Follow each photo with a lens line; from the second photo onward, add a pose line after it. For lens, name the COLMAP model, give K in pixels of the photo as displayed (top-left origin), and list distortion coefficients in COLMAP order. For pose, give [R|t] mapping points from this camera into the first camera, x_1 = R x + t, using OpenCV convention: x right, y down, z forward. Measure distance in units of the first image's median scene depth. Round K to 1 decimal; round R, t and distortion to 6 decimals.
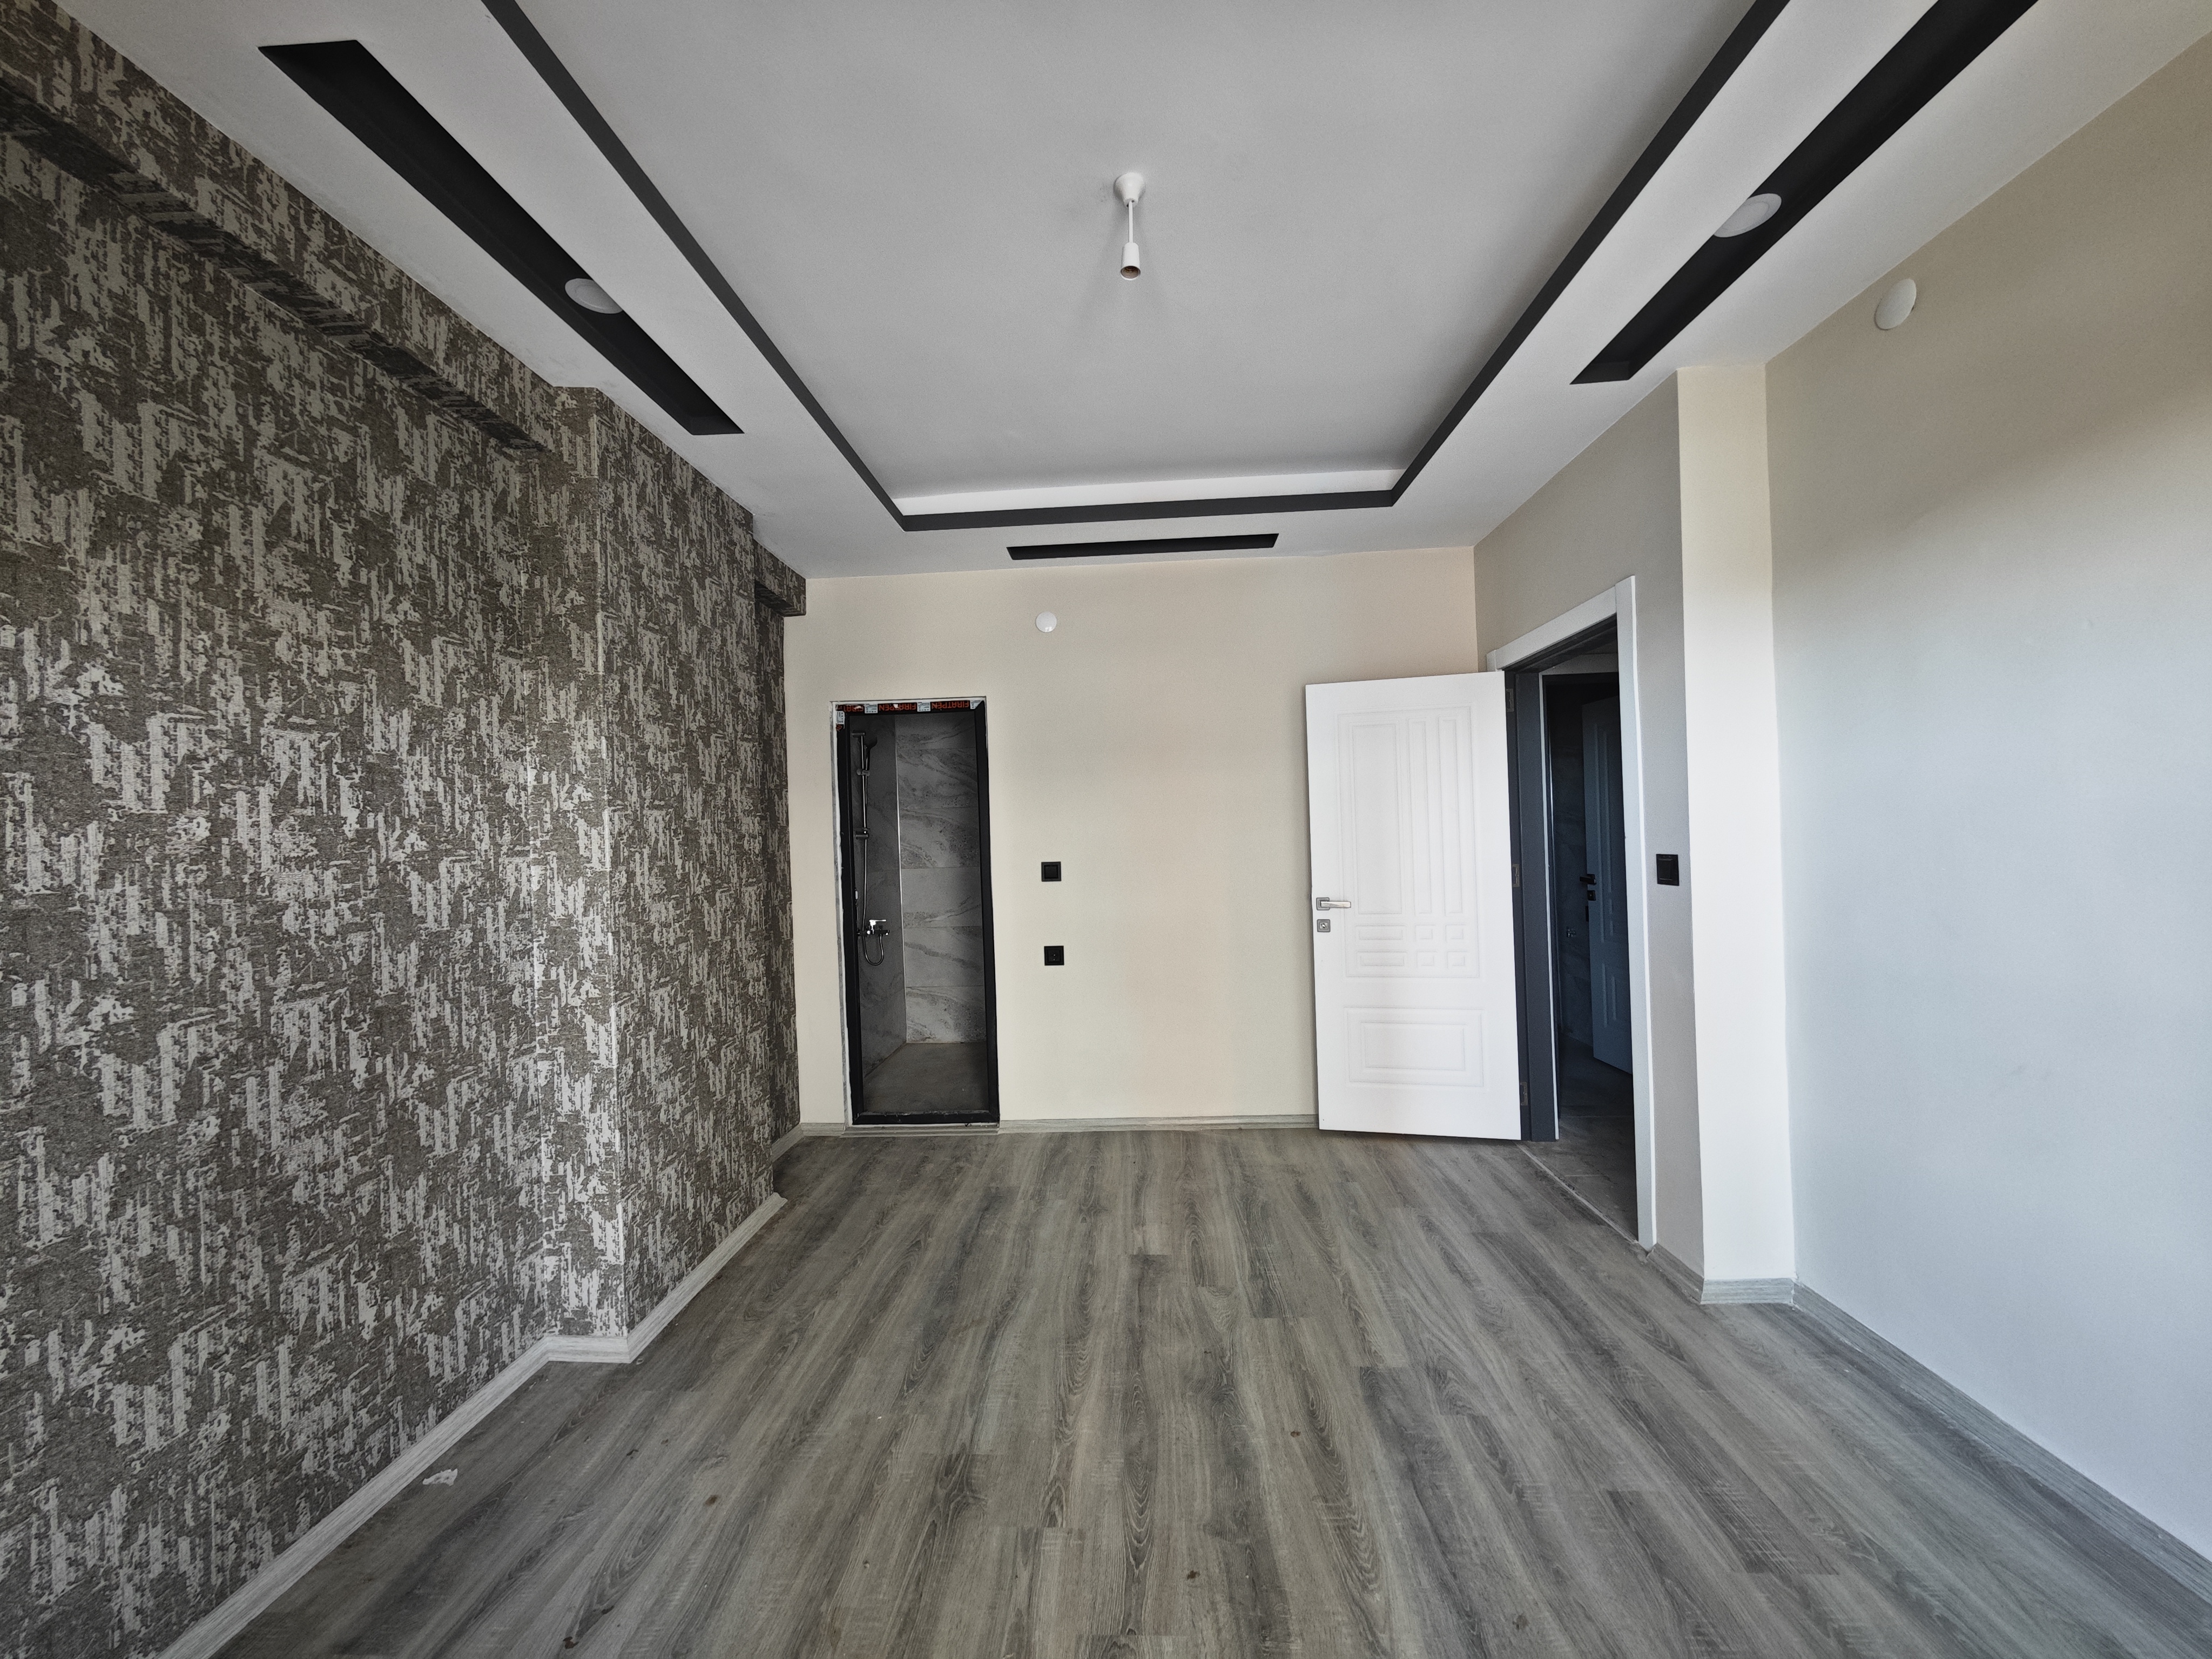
lens RADIAL K [[780.5, 0, 1111.8], [0, 780.5, 833.4], [0, 0, 1]] dist [-0.001756, 0.000344]
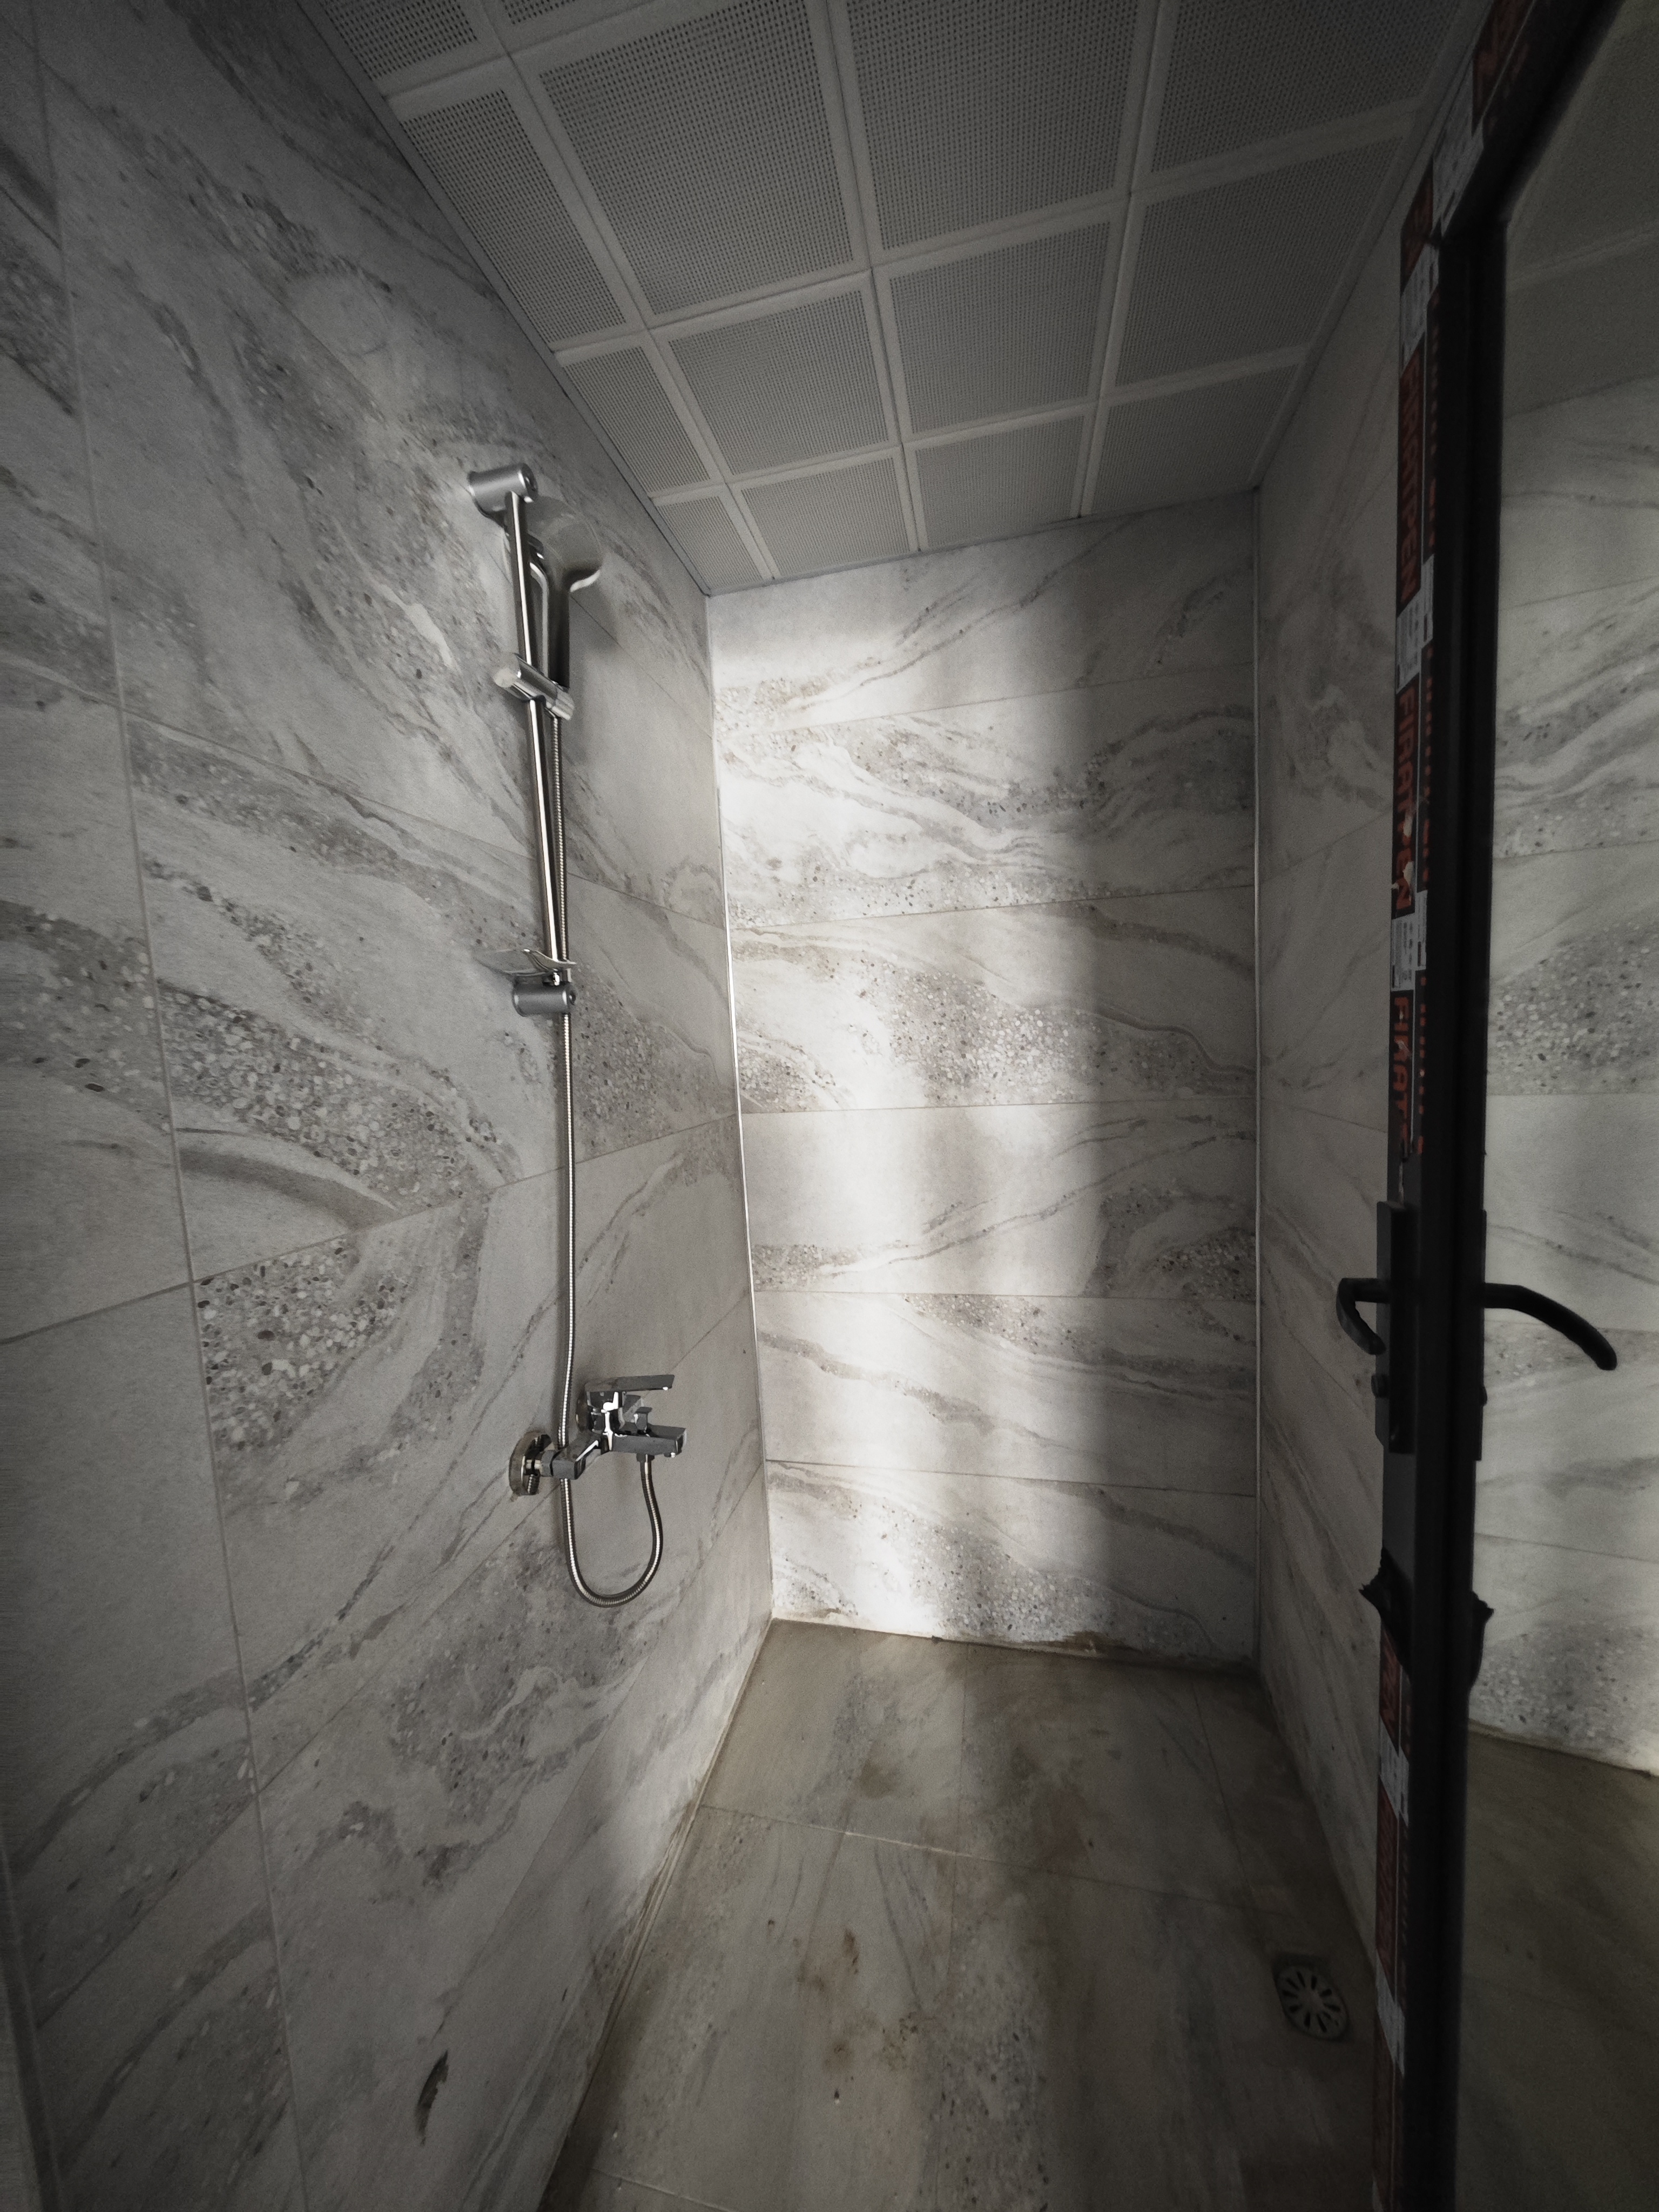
lens RADIAL K [[780.5, 0, 832.5], [0, 780.5, 1122.1], [0, 0, 1]] dist [-0.001756, 0.000344]
pose [[0.984747, 0.004409, -0.173938, -0.309462], [0.013512, 0.994722, 0.101711, 0.028551], [0.173469, -0.102510, 0.979490, 1.206557]]
